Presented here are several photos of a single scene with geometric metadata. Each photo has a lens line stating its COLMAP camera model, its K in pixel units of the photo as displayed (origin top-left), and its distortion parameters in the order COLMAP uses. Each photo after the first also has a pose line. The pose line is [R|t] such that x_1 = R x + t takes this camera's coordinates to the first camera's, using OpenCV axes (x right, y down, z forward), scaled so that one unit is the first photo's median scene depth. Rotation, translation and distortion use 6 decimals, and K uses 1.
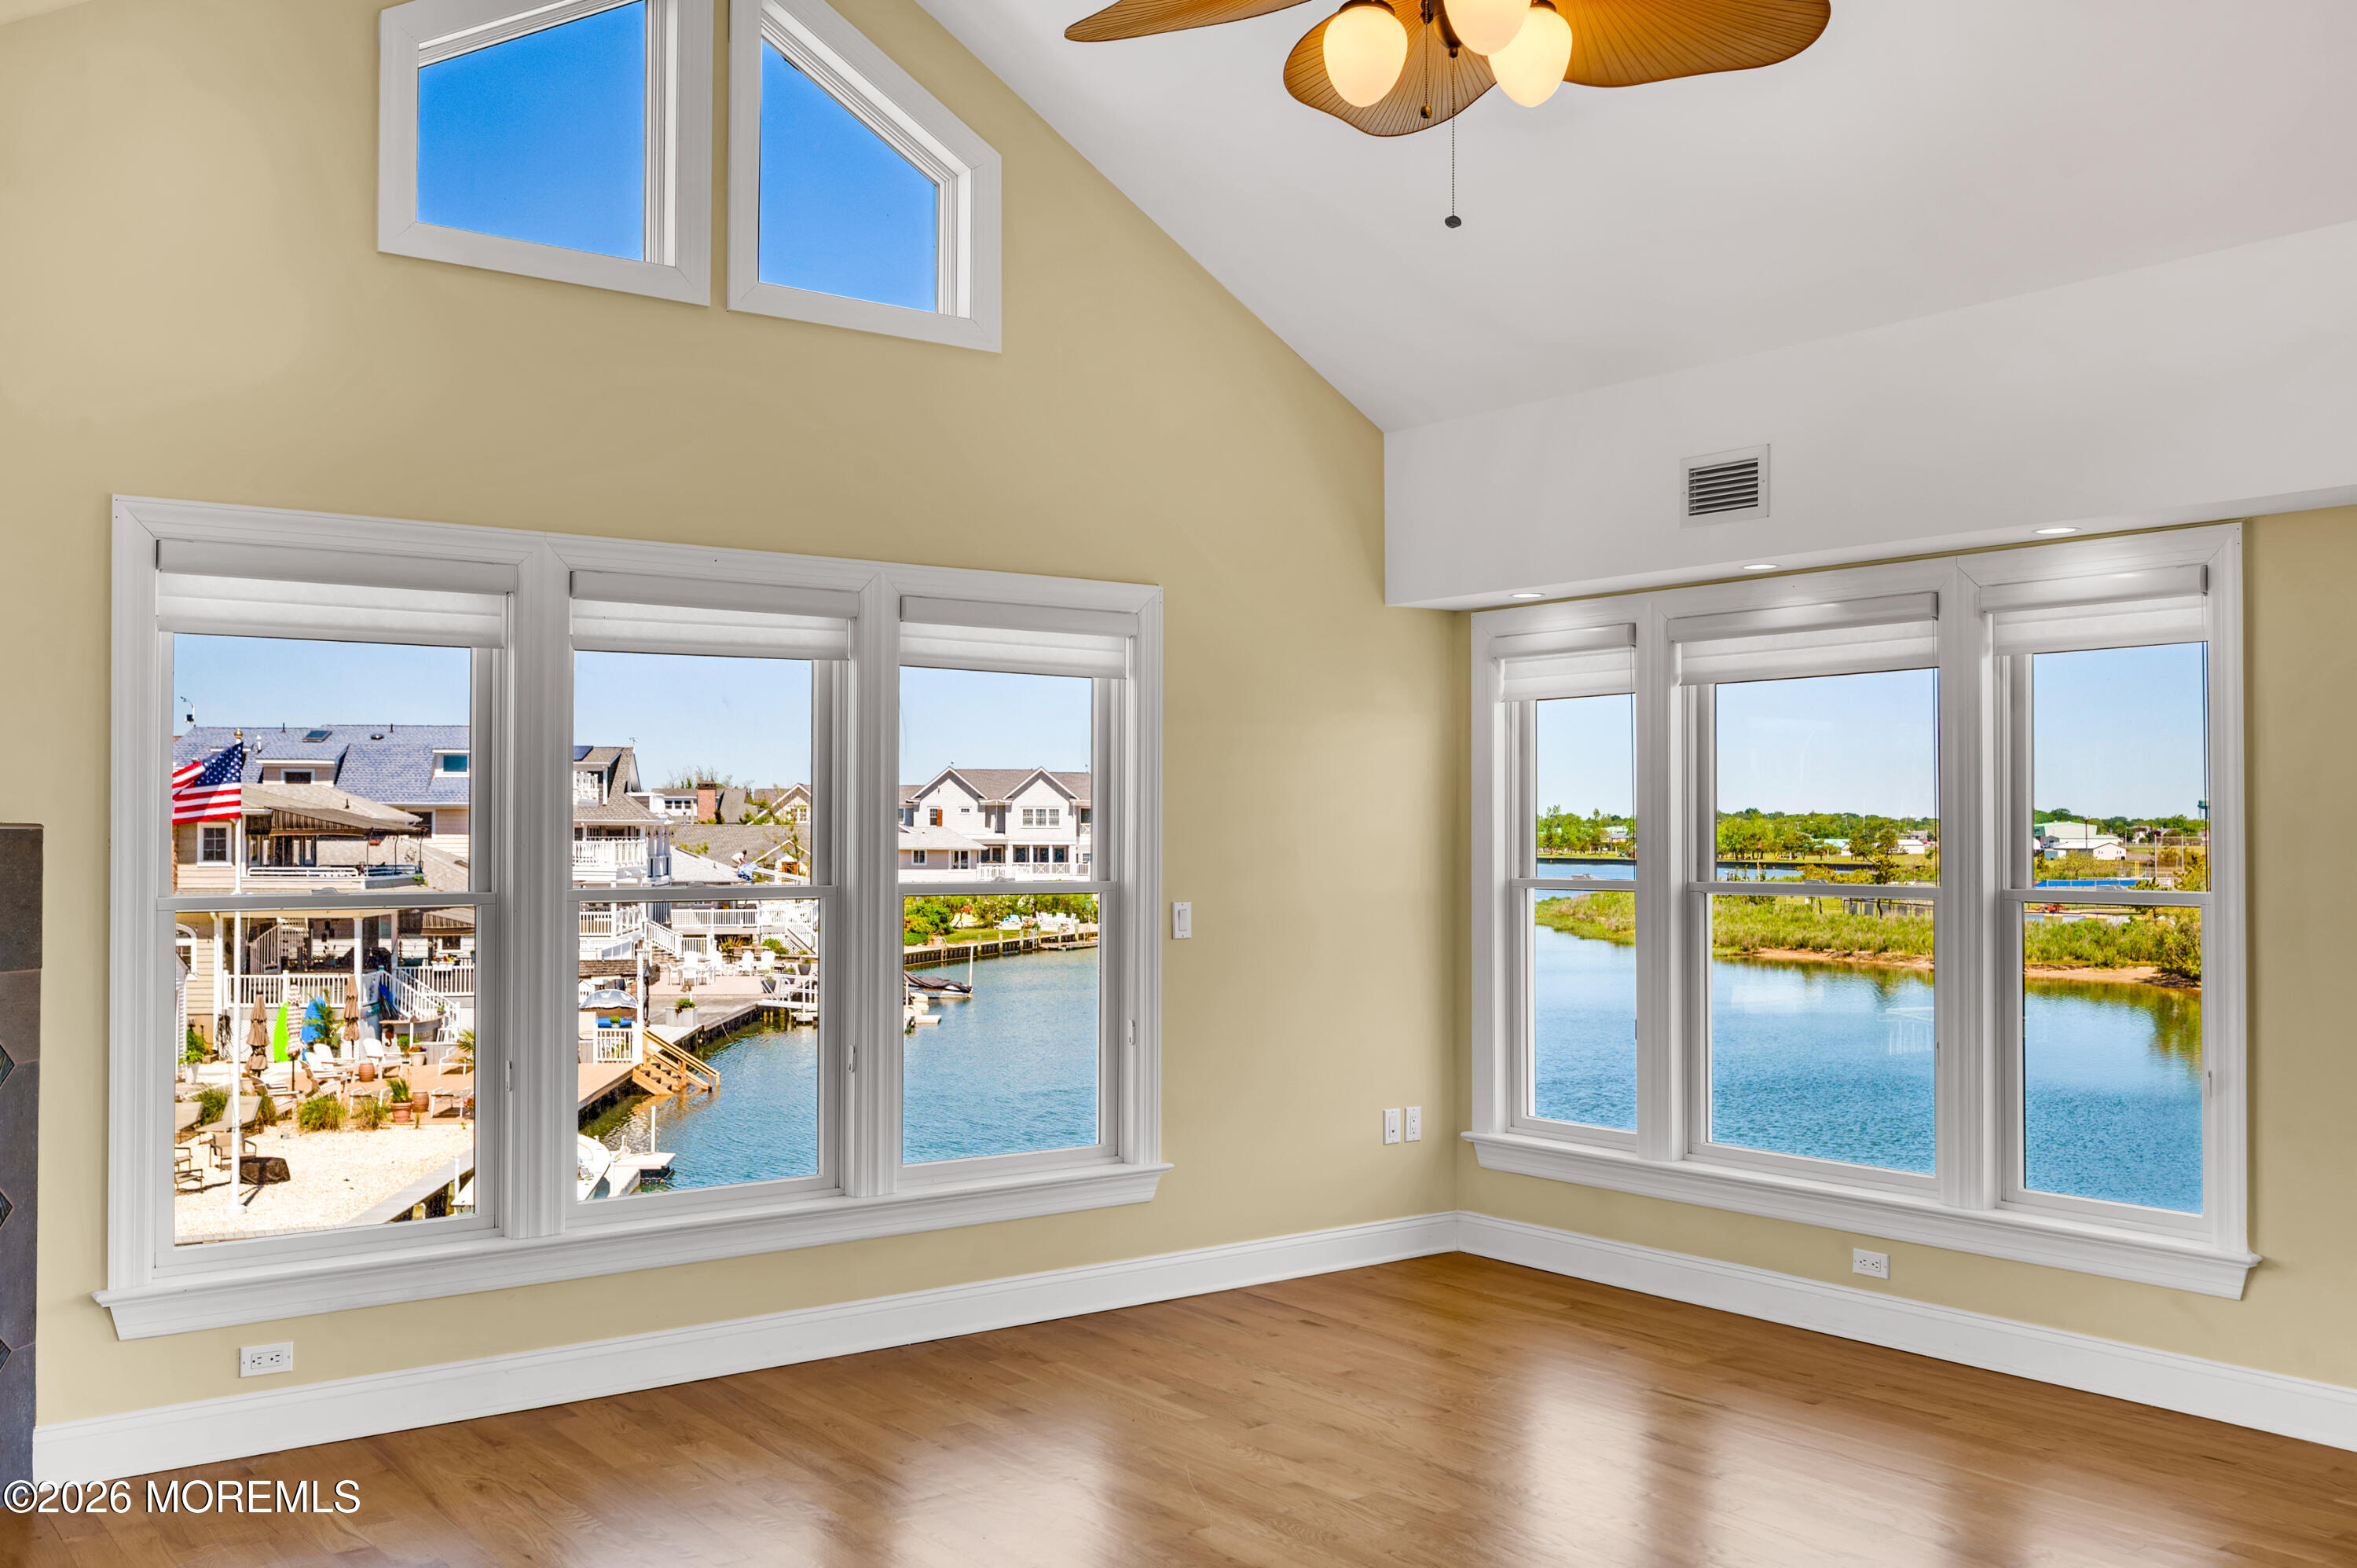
lens RADIAL K [[2078.4, 0, 1204.1], [0, 2078.4, 792.7], [0, 0, 1]] dist [0.001885, 0.020056]
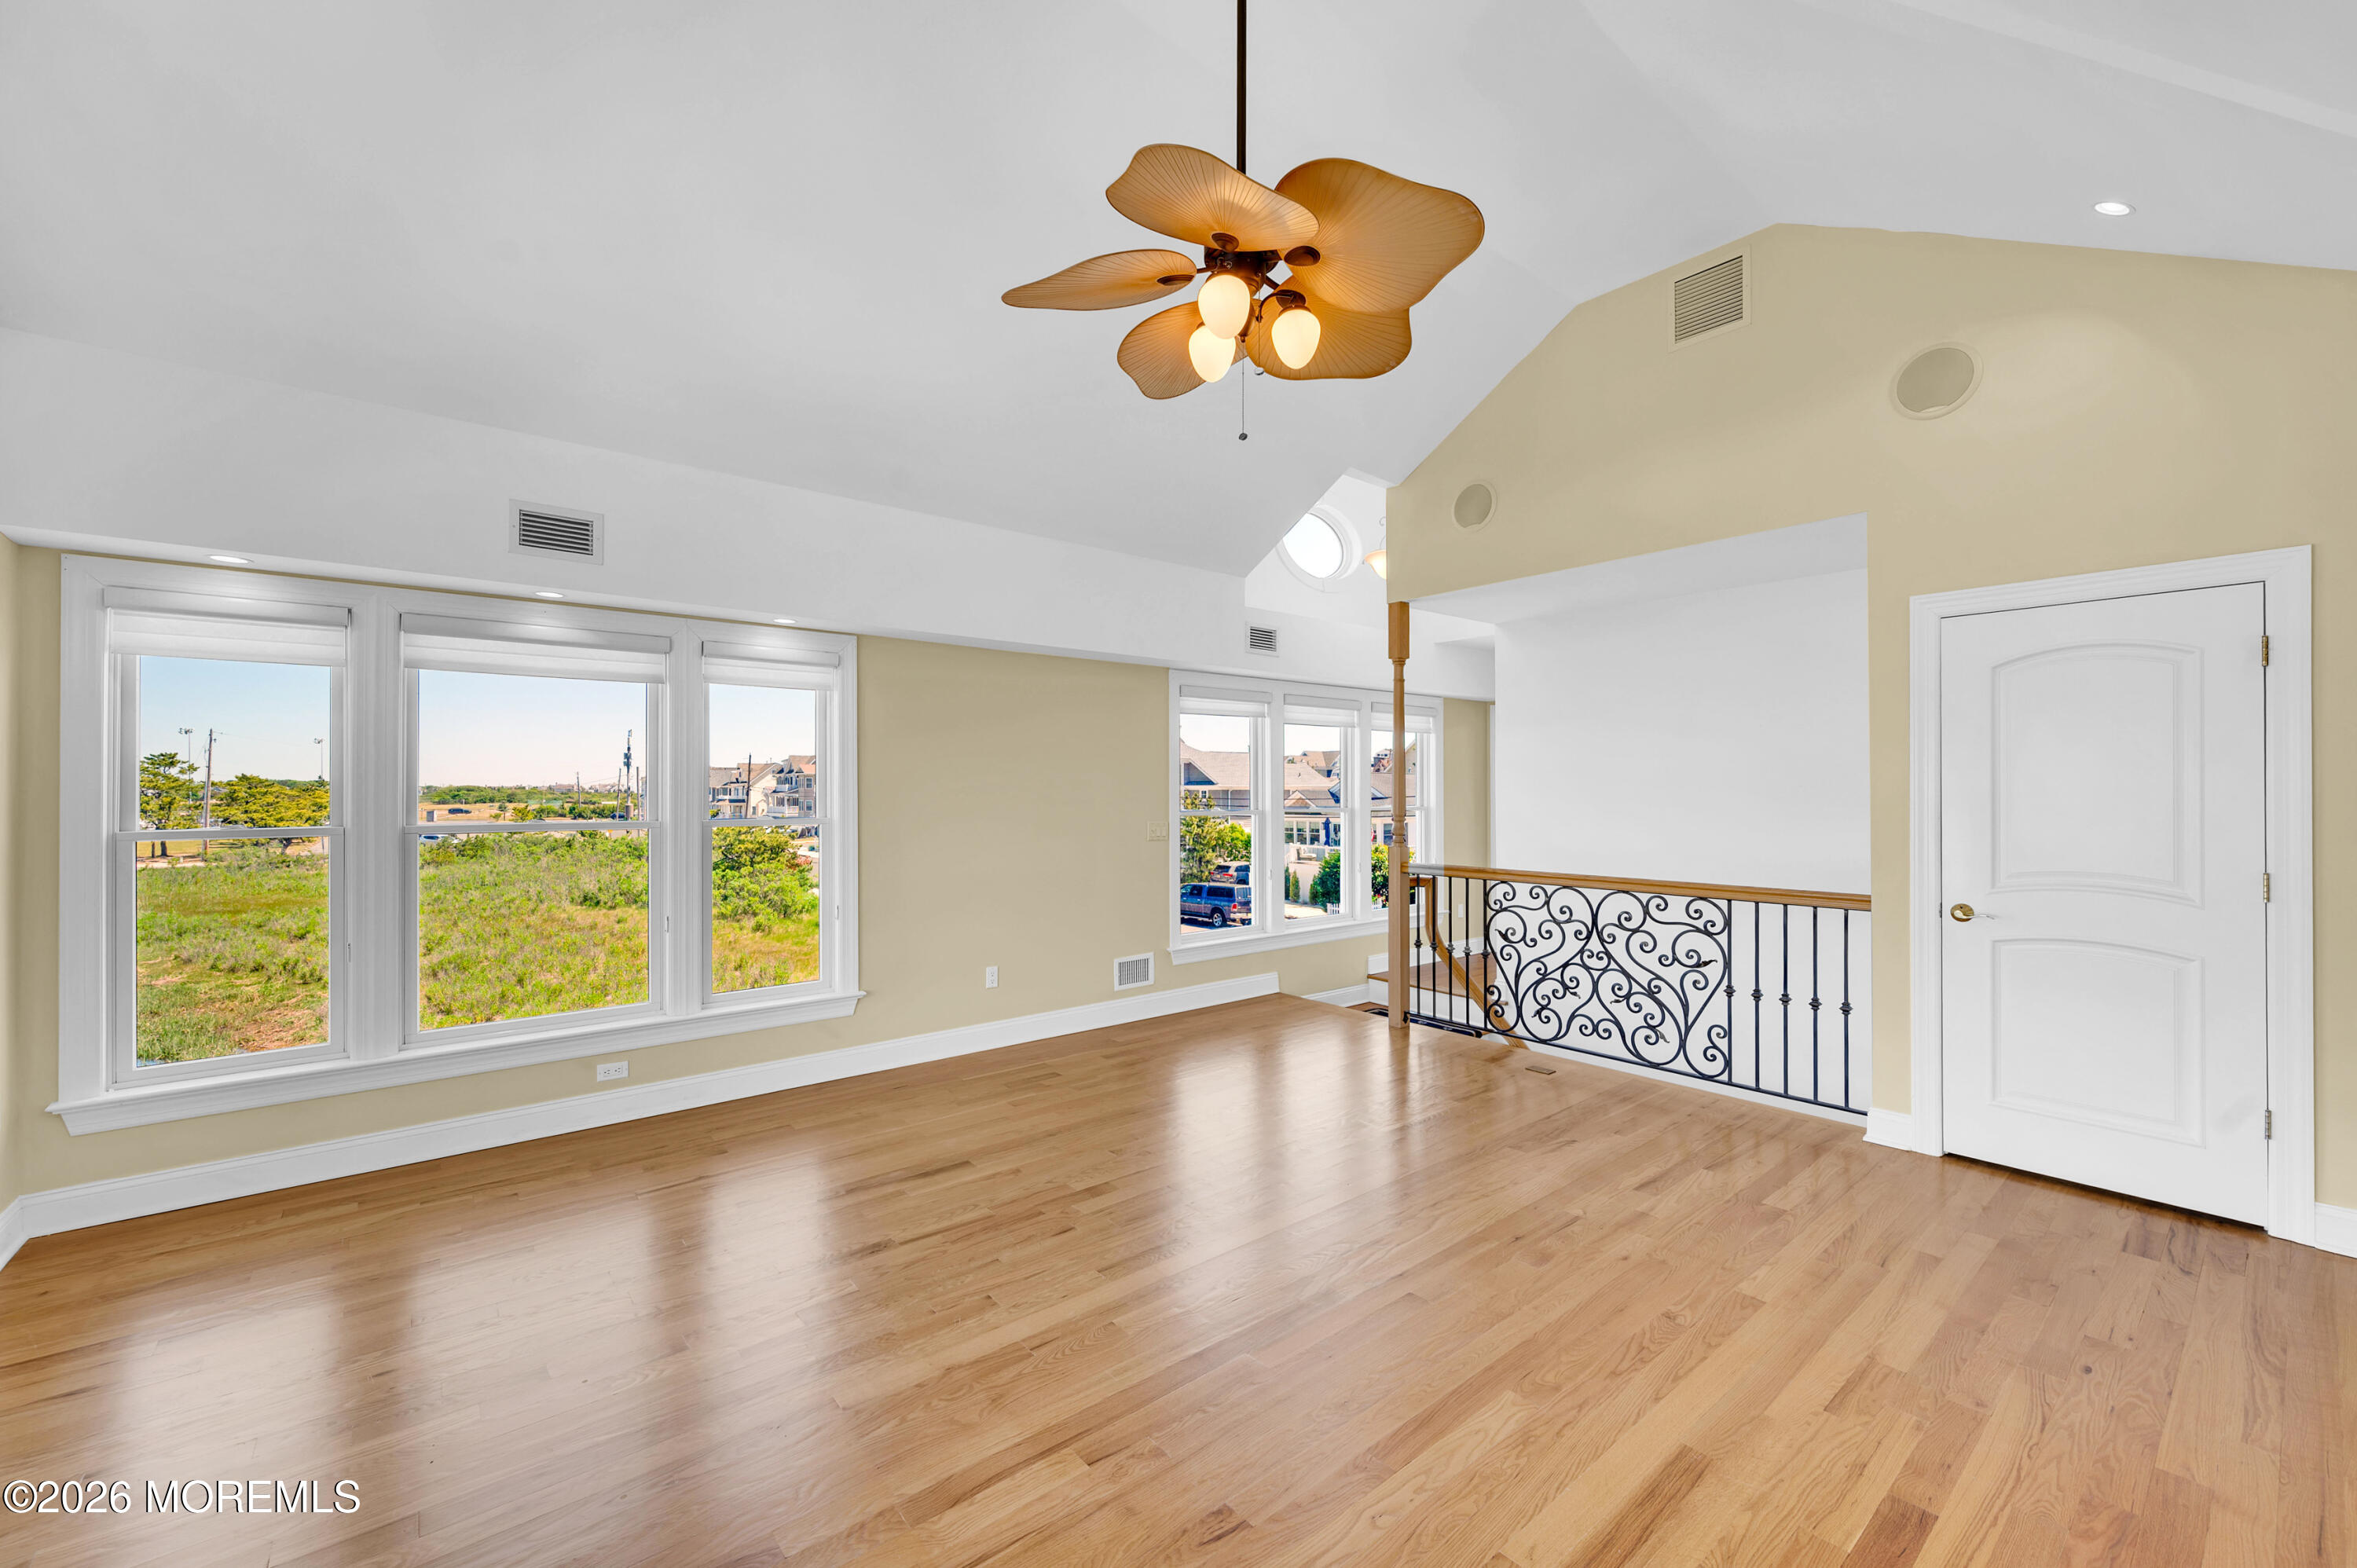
lens RADIAL K [[927.3, 0, 1199.4], [0, 927.3, 784.0], [0, 0, 1]] dist [-0.000826, 0.000600]
pose [[-0.052366, 0.005142, 0.998615, -0.435828], [-0.018129, 0.999817, -0.006099, 0.015564], [-0.998463, -0.018424, -0.052263, 0.709311]]
